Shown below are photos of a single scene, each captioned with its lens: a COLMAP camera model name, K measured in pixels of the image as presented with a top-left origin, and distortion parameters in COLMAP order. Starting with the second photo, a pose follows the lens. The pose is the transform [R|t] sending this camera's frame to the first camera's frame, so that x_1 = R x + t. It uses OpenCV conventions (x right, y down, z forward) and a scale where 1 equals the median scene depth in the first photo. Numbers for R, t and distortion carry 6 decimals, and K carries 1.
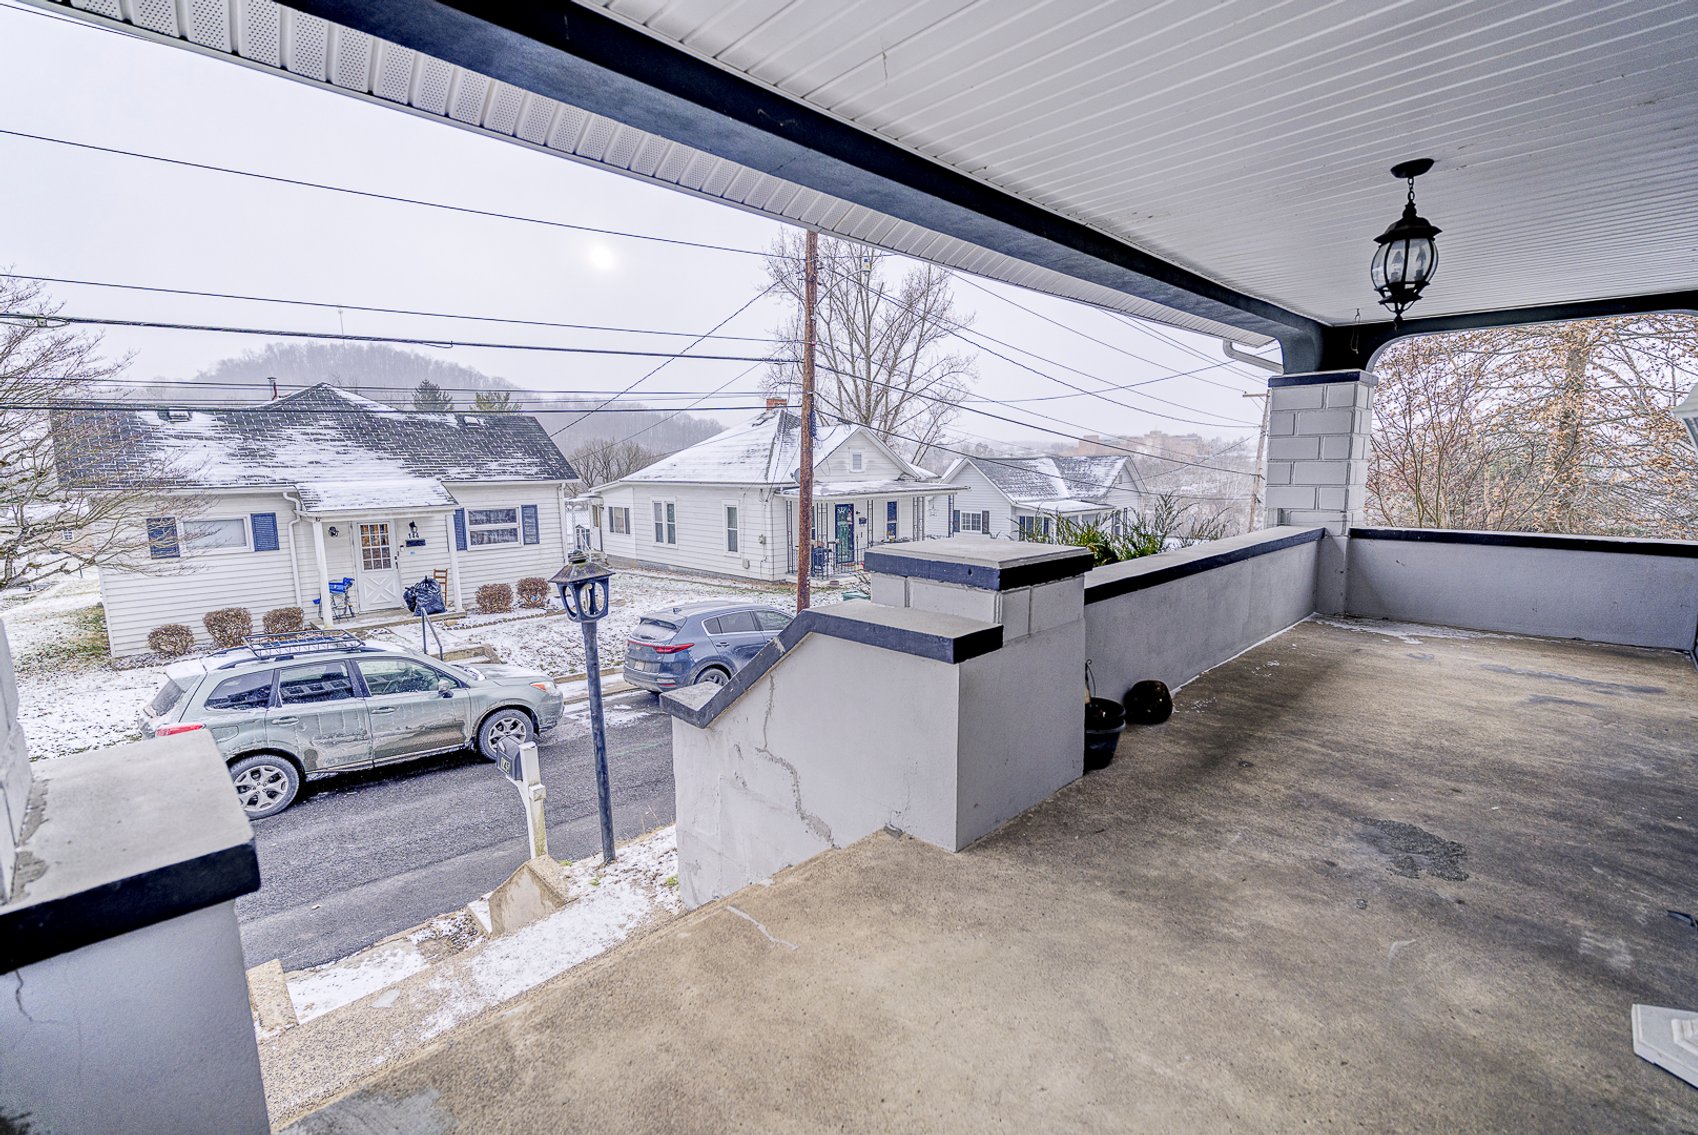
lens RADIAL K [[753.7, 0, 845.7], [0, 753.7, 560.2], [0, 0, 1]] dist [-0.003131, 0.000921]
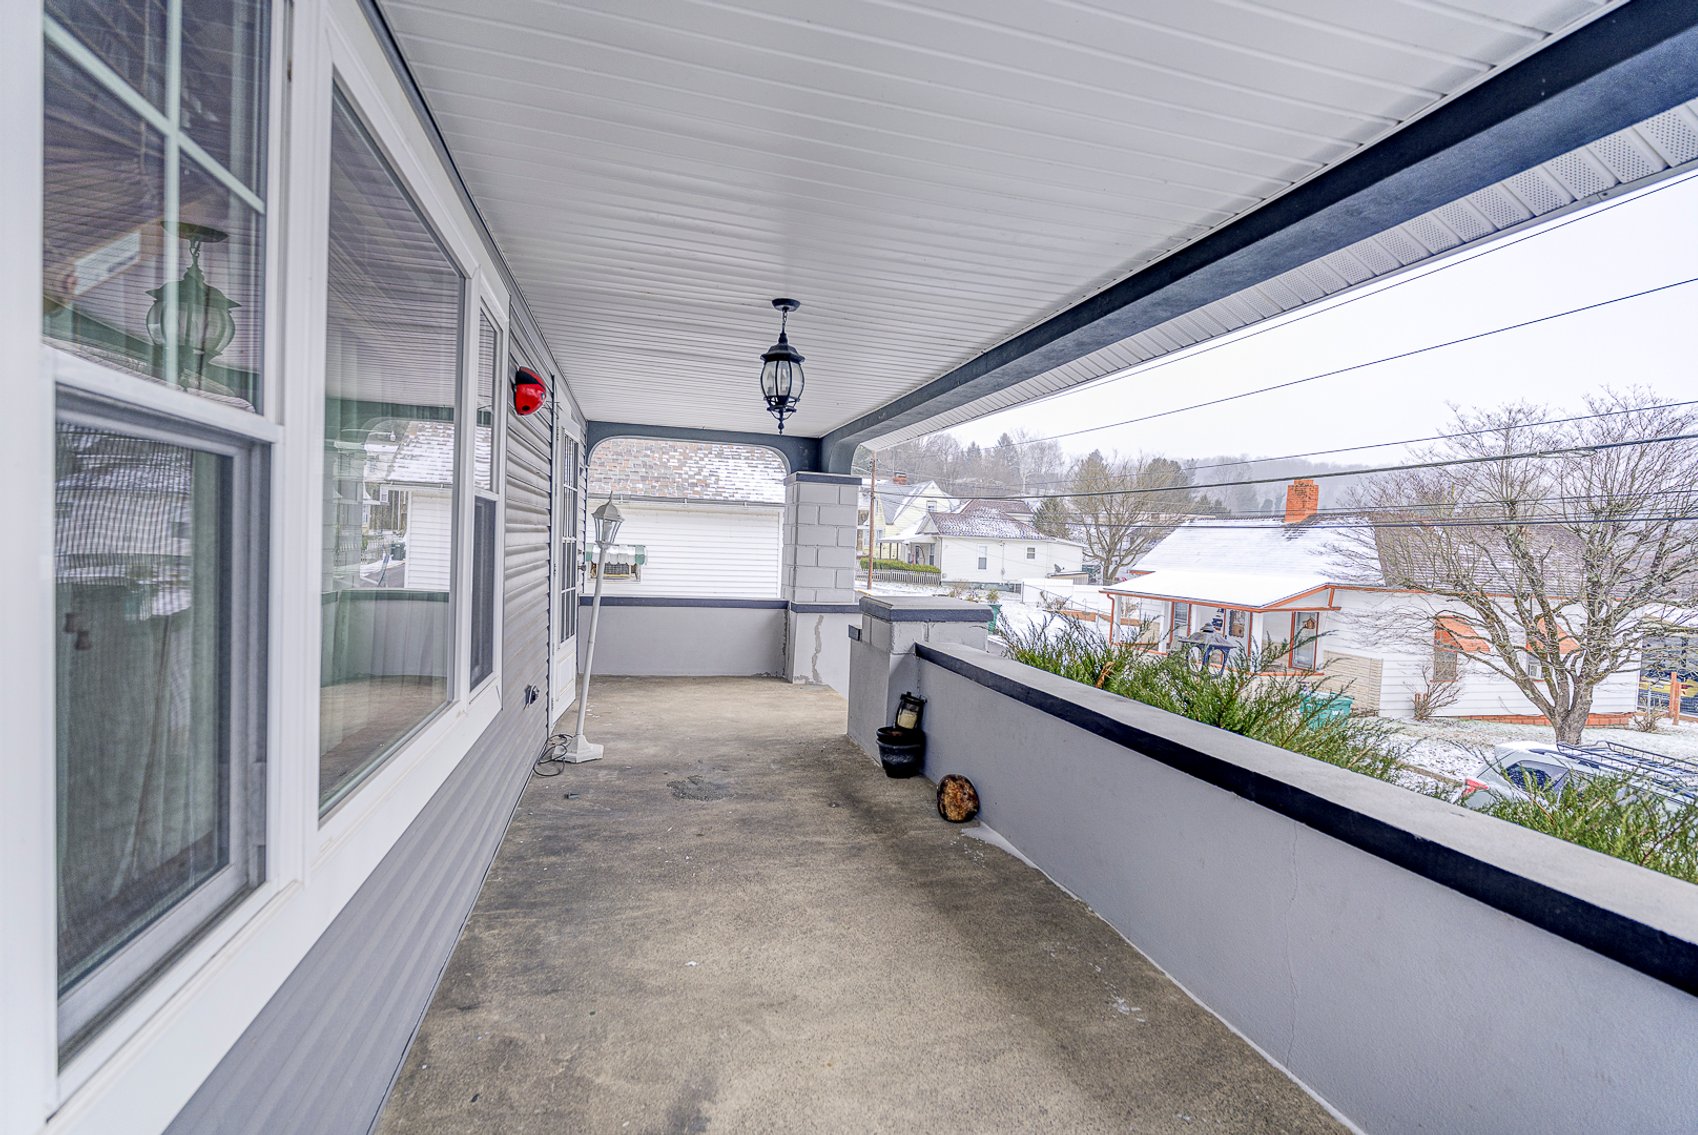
lens RADIAL K [[753.7, 0, 845.1], [0, 753.7, 570.7], [0, 0, 1]] dist [-0.003131, 0.000921]
pose [[-0.492741, 0.020724, -0.869929, 1.581529], [-0.147324, 0.983298, 0.106871, -0.217099], [0.857614, 0.180822, -0.481458, 1.565866]]
